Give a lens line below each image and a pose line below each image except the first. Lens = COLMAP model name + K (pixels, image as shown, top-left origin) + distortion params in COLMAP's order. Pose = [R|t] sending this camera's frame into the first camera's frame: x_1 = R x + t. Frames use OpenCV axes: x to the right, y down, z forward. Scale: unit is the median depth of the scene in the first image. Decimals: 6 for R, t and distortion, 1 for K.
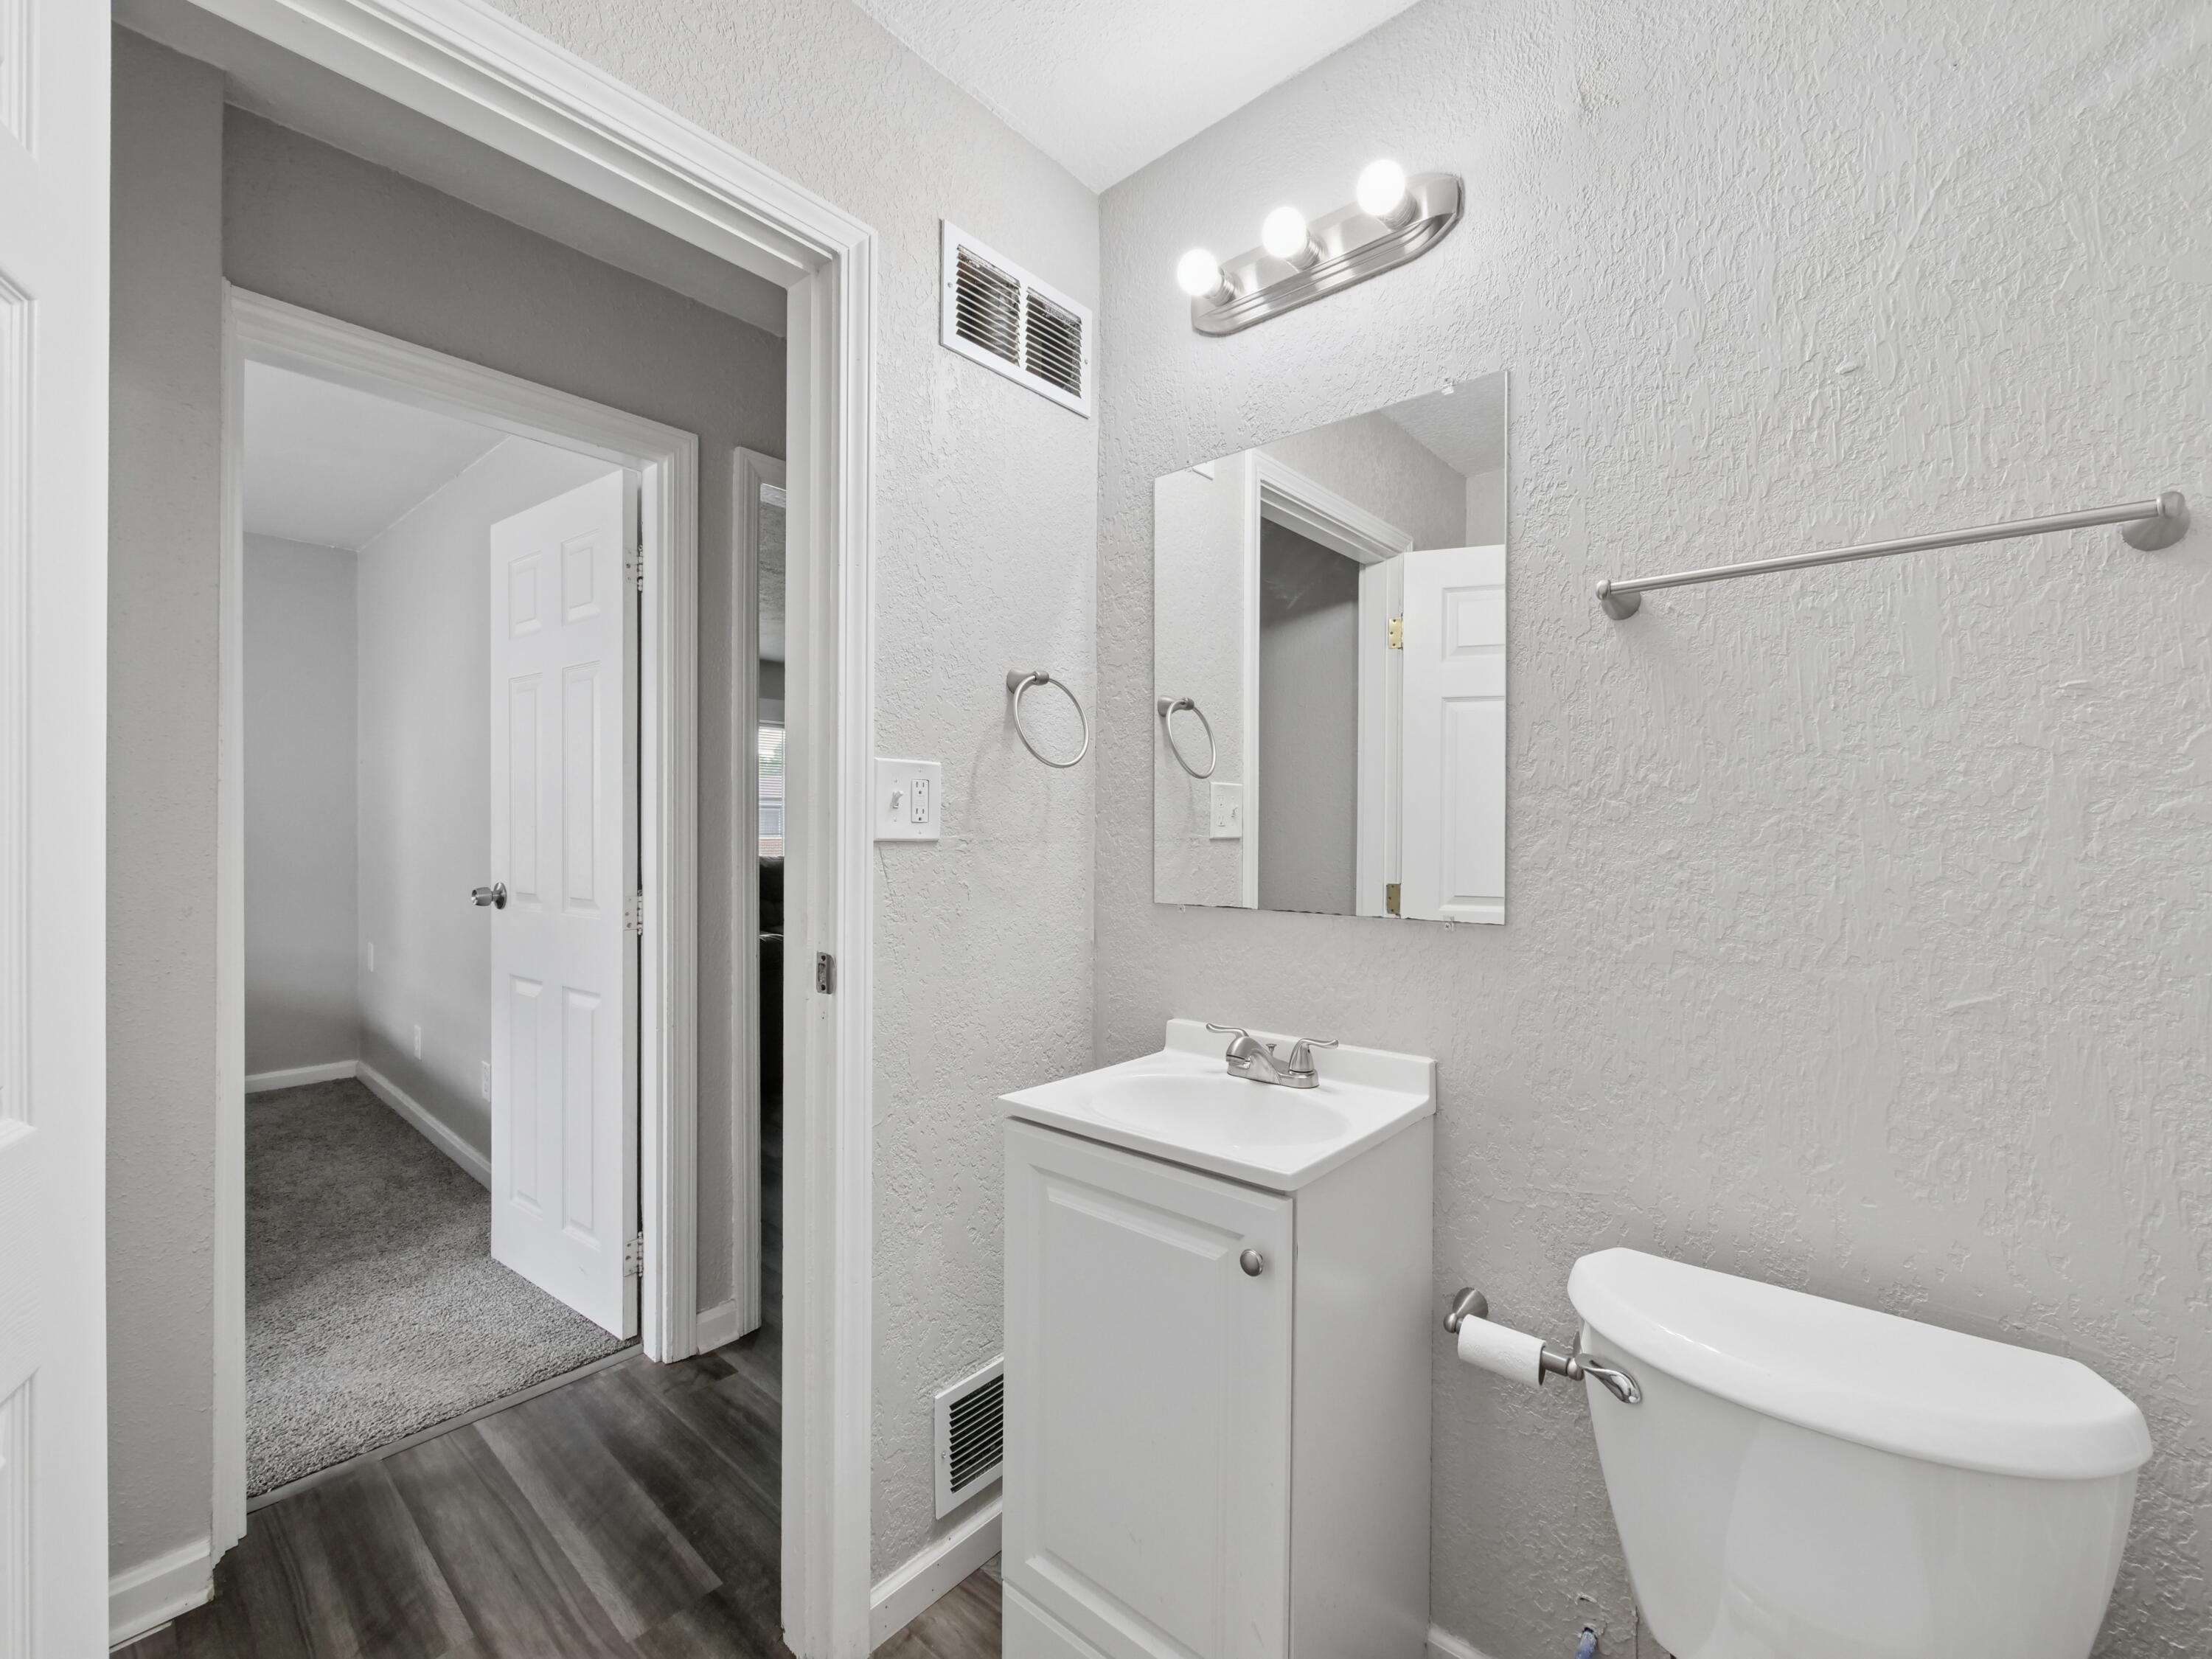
lens RADIAL K [[932.2, 0, 1099.7], [0, 932.2, 824.8], [0, 0, 1]] dist [-0.003829, -0.000557]
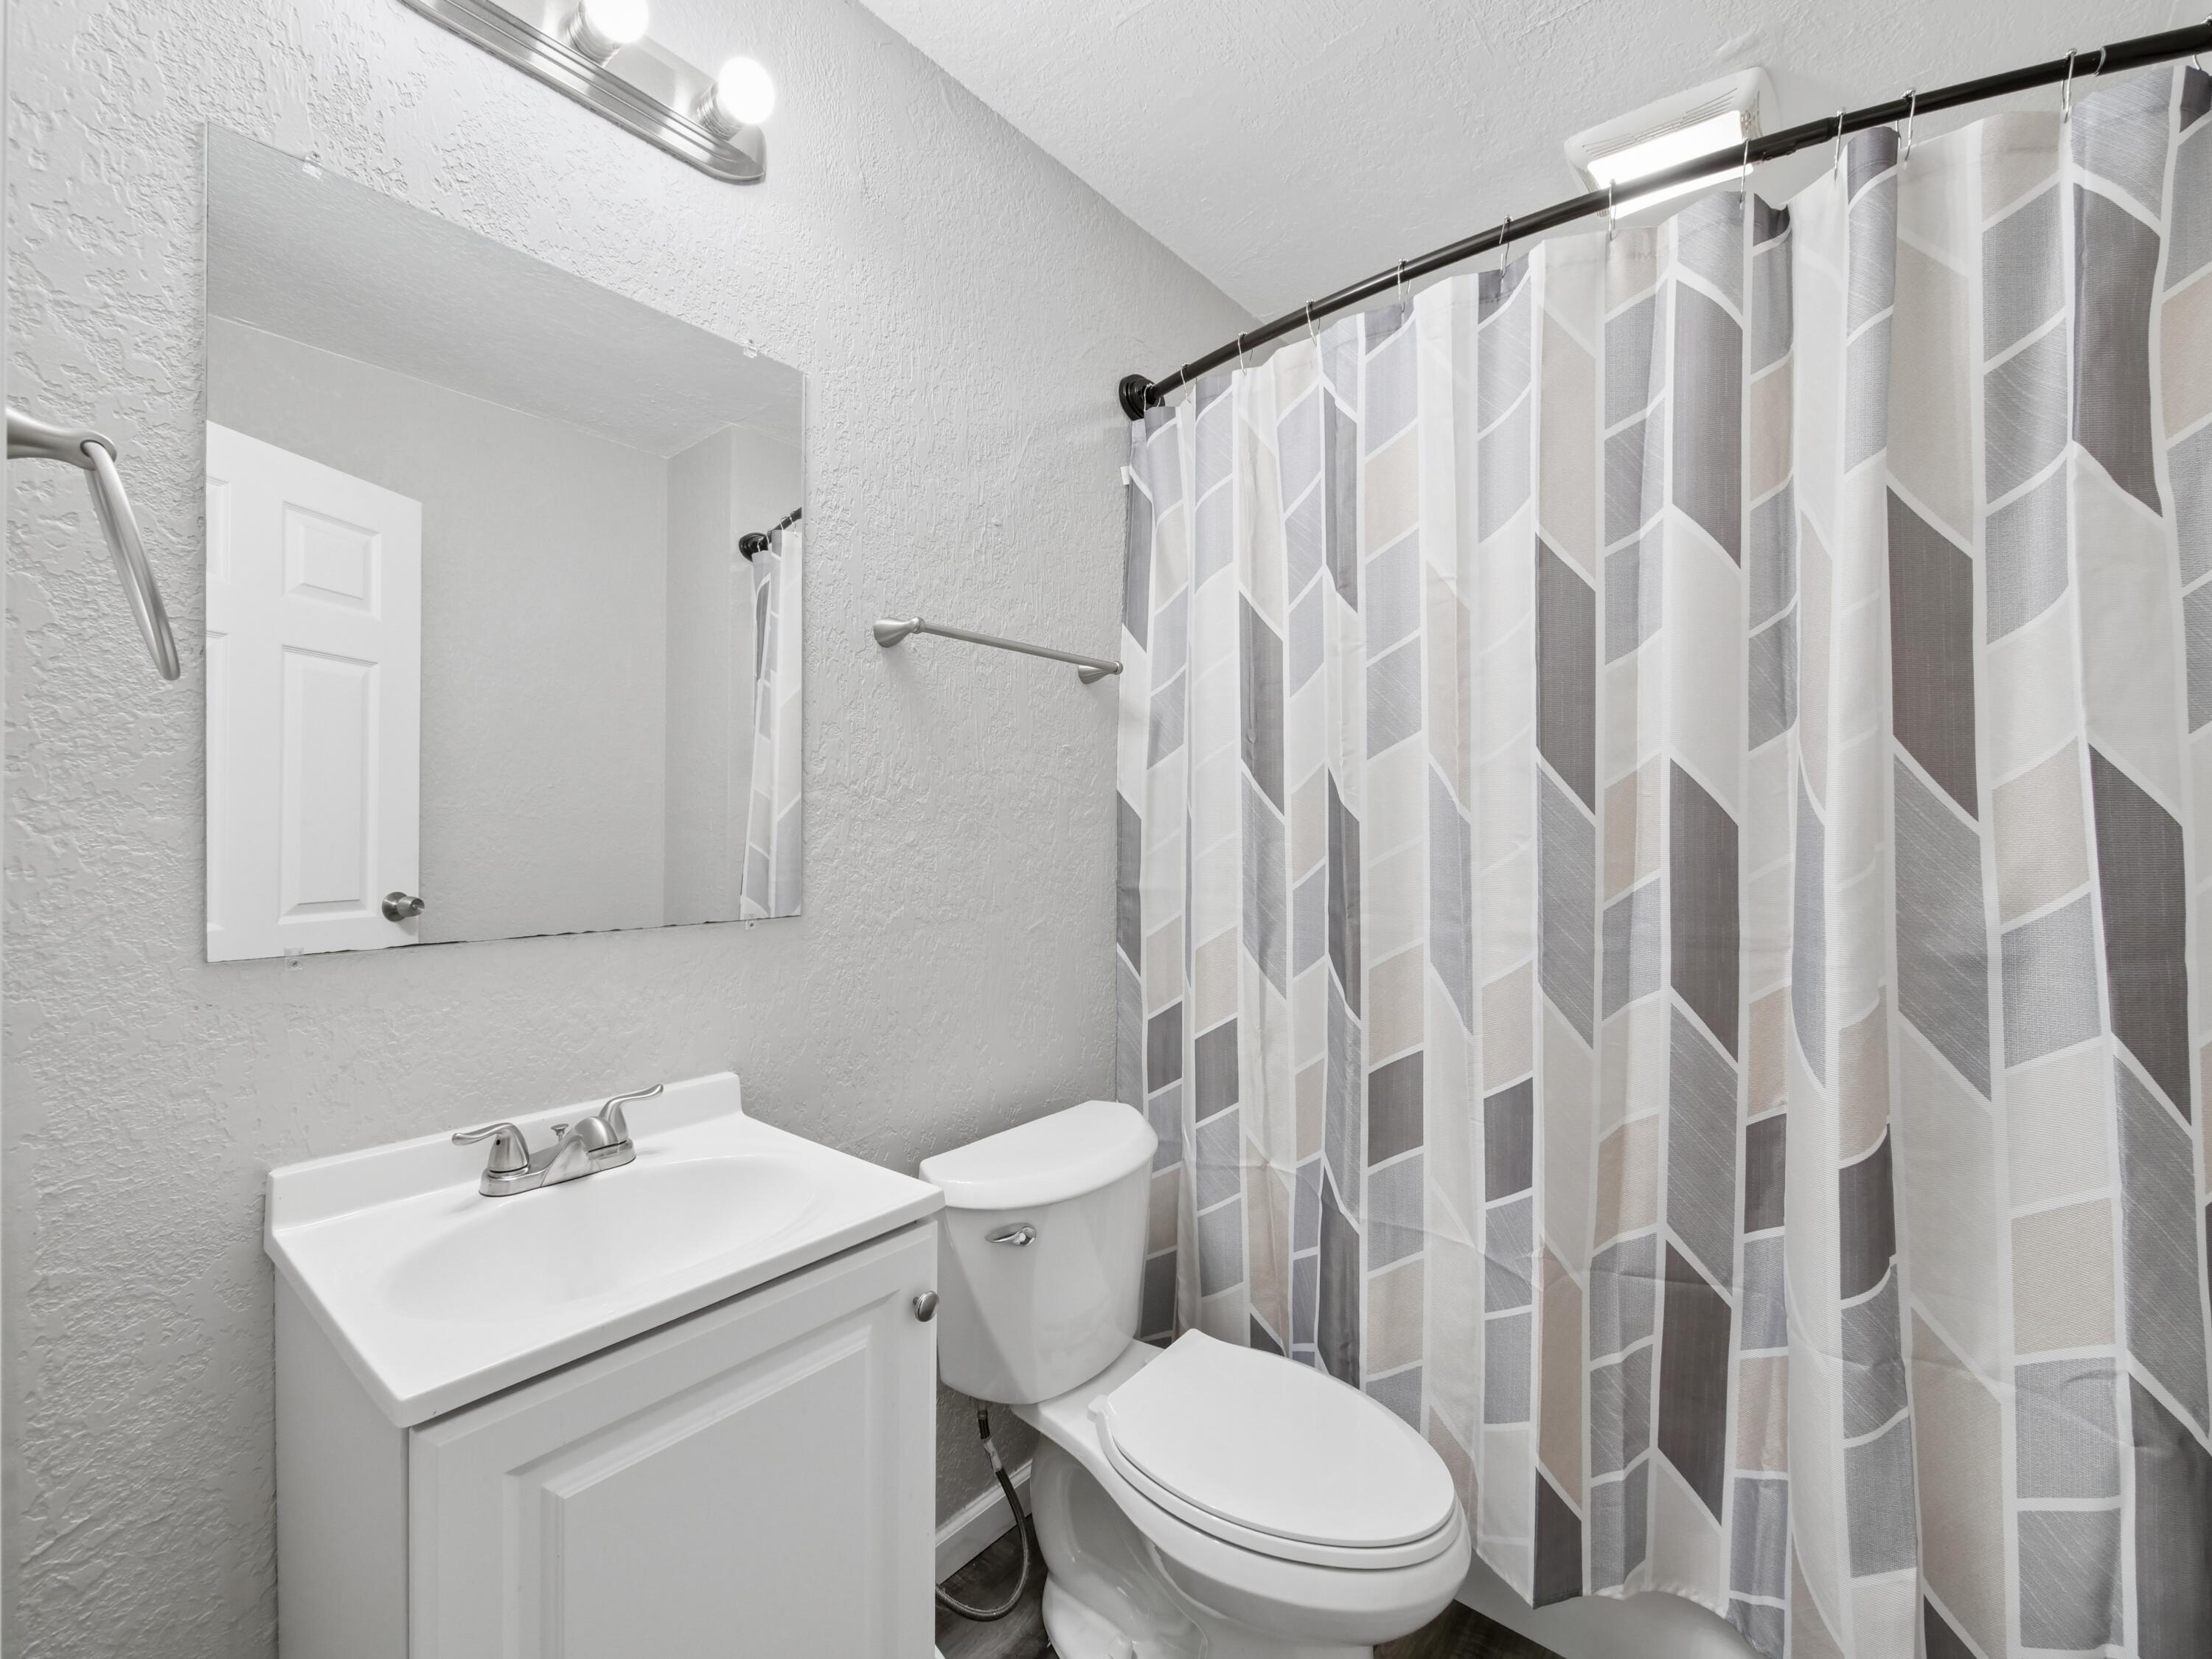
lens RADIAL K [[932.2, 0, 1099.7], [0, 932.2, 824.8], [0, 0, 1]] dist [-0.003829, -0.000557]
pose [[-0.015192, 0.001303, 0.999884, -0.622042], [-0.009513, 0.999954, -0.001448, 0.006413], [-0.999839, -0.009534, -0.015179, 0.719573]]
